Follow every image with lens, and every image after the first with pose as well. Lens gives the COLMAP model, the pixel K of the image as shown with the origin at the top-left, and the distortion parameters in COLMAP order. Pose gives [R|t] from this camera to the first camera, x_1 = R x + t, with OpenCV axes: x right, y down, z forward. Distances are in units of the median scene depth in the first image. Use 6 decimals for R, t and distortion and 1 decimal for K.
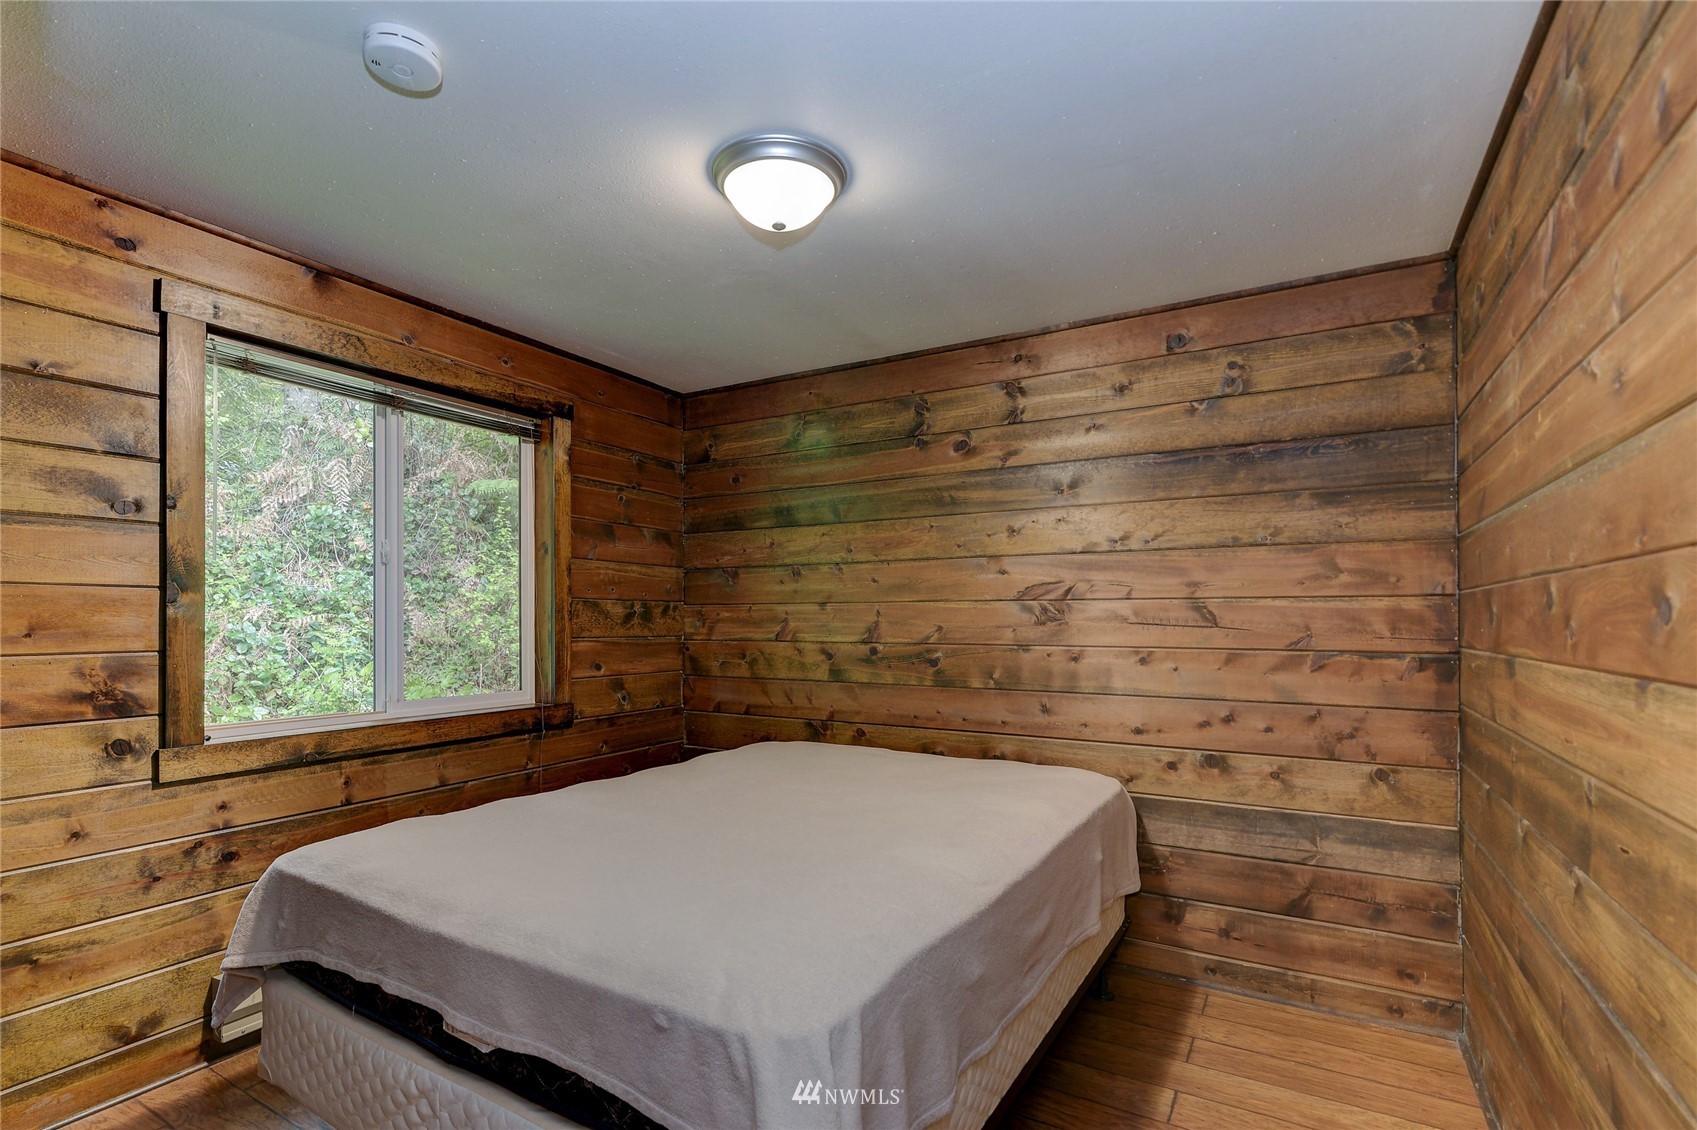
lens RADIAL K [[804.0, 0, 841.6], [0, 804.0, 610.6], [0, 0, 1]] dist [-0.001679, 0.000269]
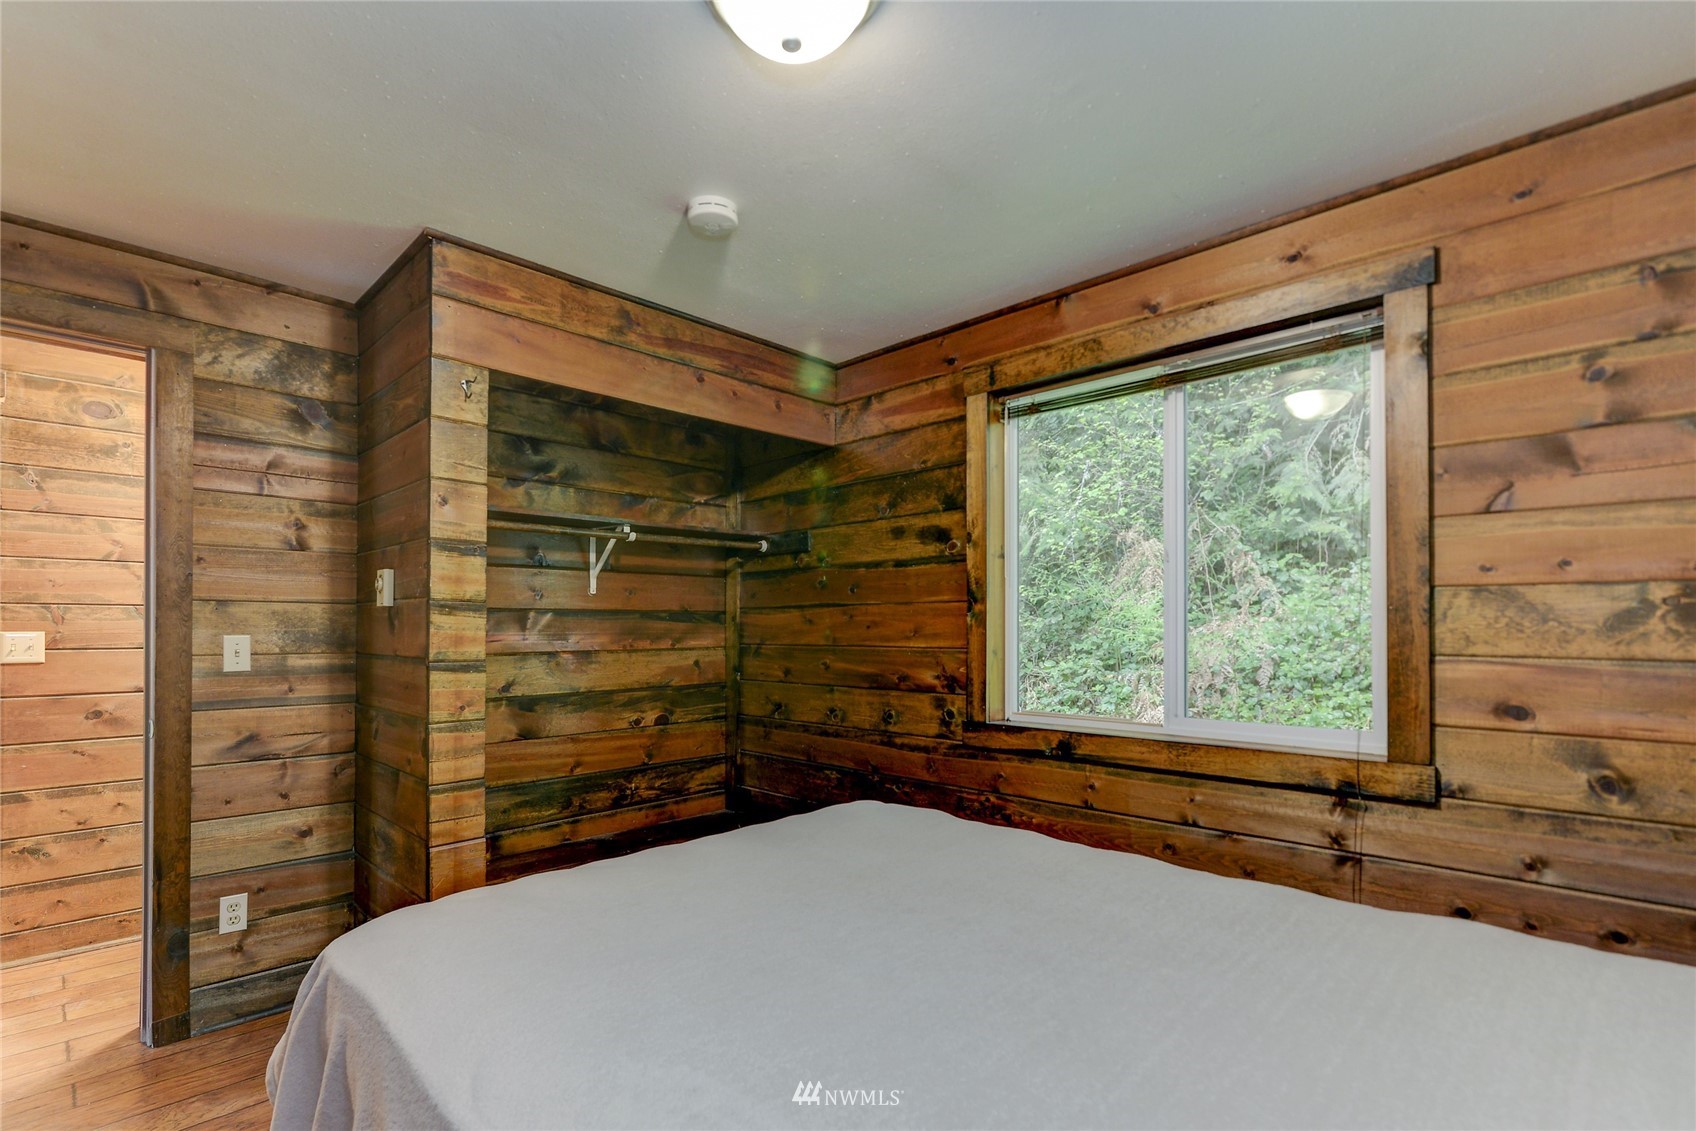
lens RADIAL K [[803.6, 0, 841.1], [0, 803.6, 611.1], [0, 0, 1]] dist [-0.001679, 0.000269]
pose [[-0.232342, -0.023248, -0.972356, 0.362459], [0.009564, 0.999611, -0.026185, 0.014796], [0.972587, -0.015384, -0.232030, 0.772983]]
